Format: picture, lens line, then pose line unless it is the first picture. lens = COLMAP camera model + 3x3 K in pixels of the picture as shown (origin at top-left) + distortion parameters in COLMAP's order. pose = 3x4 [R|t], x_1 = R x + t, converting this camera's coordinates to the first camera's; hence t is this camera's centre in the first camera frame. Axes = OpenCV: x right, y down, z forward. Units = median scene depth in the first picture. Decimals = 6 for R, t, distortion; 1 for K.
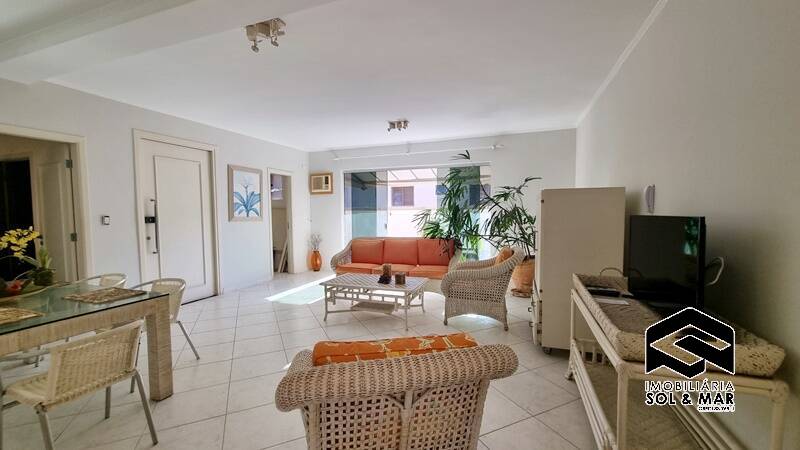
lens RADIAL K [[325.6, 0, 401.3], [0, 325.6, 225.1], [0, 0, 1]] dist [-0.000987, -0.000277]
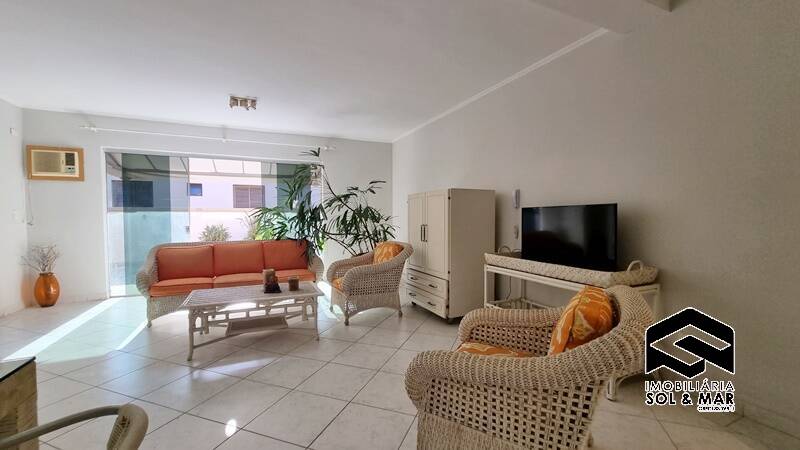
lens RADIAL K [[325.6, 0, 400.7], [0, 325.6, 225.2], [0, 0, 1]] dist [-0.000987, -0.000277]
pose [[0.711162, -0.008953, 0.702972, -0.289769], [0.026226, 0.999561, -0.013802, 0.021100], [-0.702539, 0.028252, 0.711084, 0.139460]]
